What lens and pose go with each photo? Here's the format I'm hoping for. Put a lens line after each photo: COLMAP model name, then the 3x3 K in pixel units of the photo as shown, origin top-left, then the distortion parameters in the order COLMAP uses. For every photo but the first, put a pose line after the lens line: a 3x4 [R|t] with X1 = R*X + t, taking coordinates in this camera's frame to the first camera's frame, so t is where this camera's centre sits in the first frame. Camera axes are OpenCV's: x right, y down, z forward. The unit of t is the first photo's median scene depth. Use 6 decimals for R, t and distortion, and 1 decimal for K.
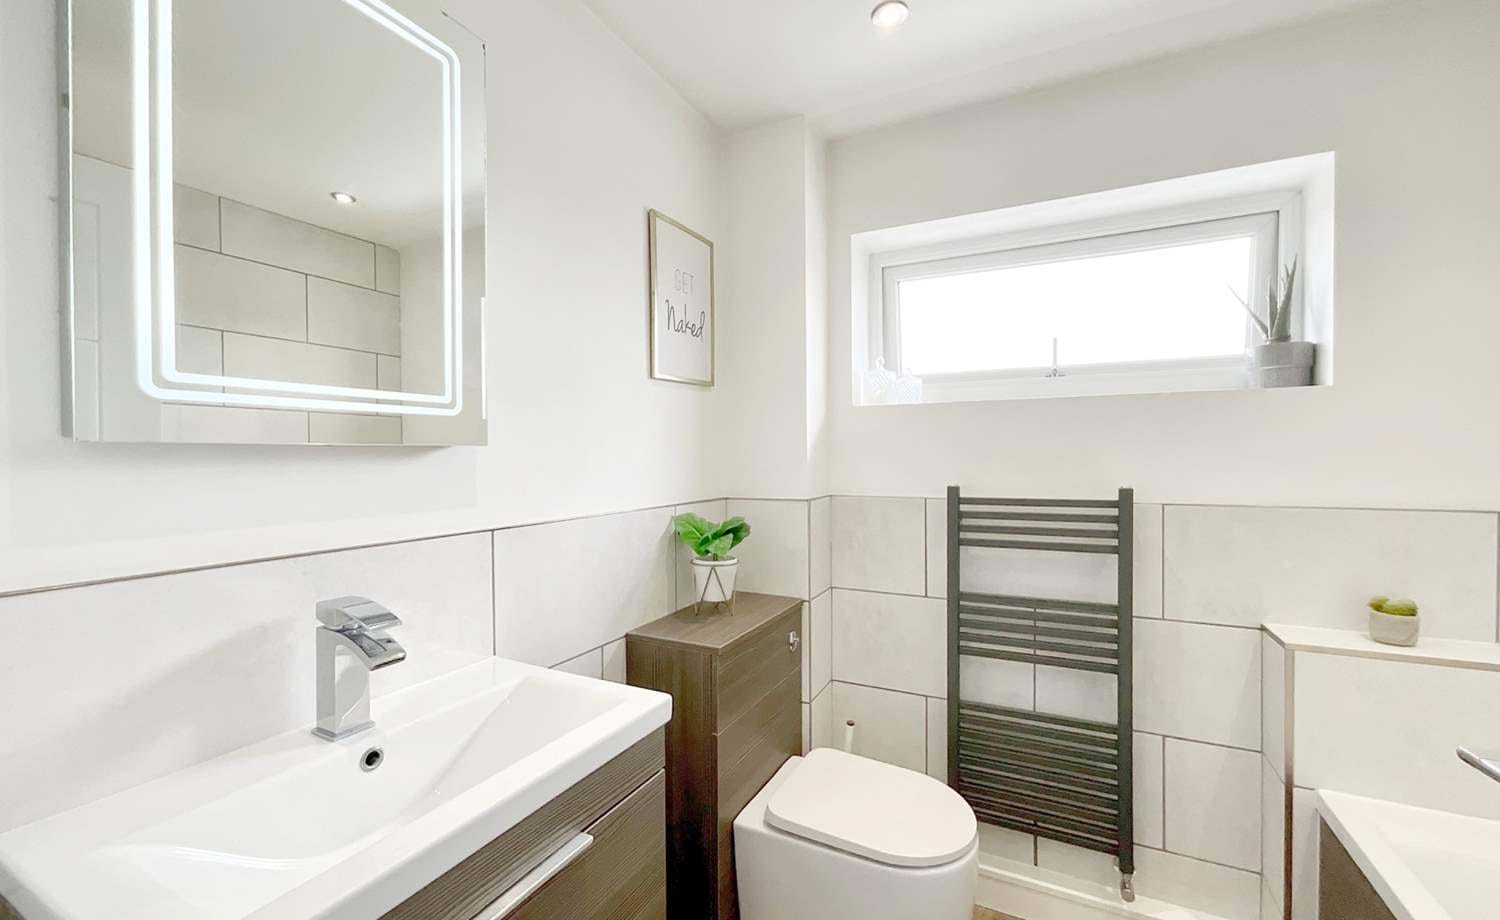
lens RADIAL K [[610.9, 0, 750.0], [0, 610.9, 459.5], [0, 0, 1]] dist [0.001550, -0.000162]
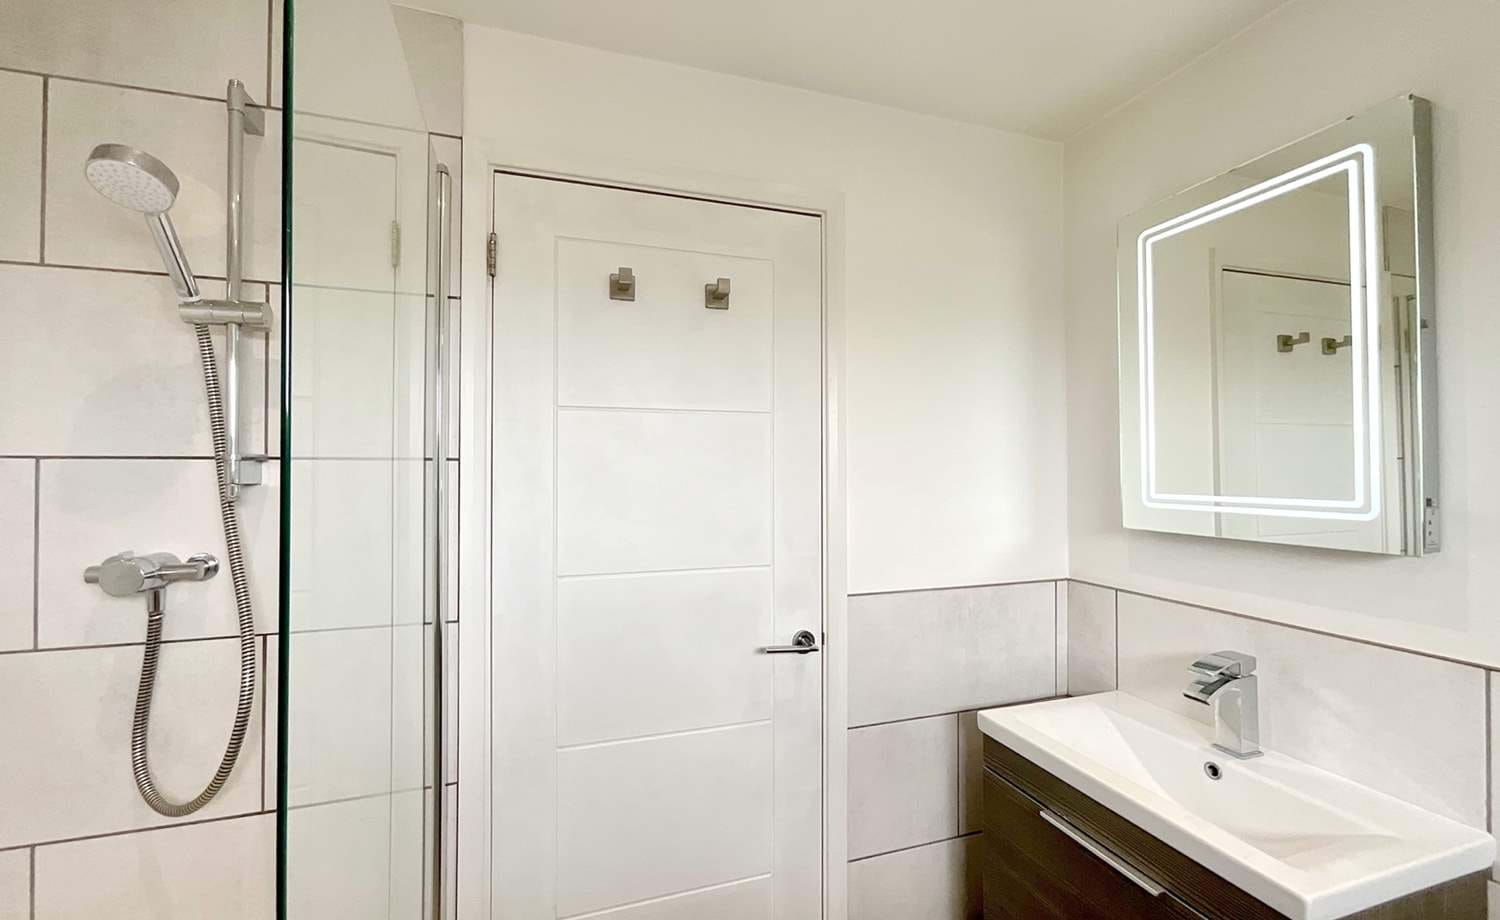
lens RADIAL K [[610.9, 0, 750.2], [0, 610.9, 466.8], [0, 0, 1]] dist [0.001550, -0.000162]
pose [[-0.699741, -0.007051, -0.714362, 0.891903], [-0.009389, 0.999956, -0.000673, -0.149414], [0.714335, 0.006237, -0.699776, 1.000471]]
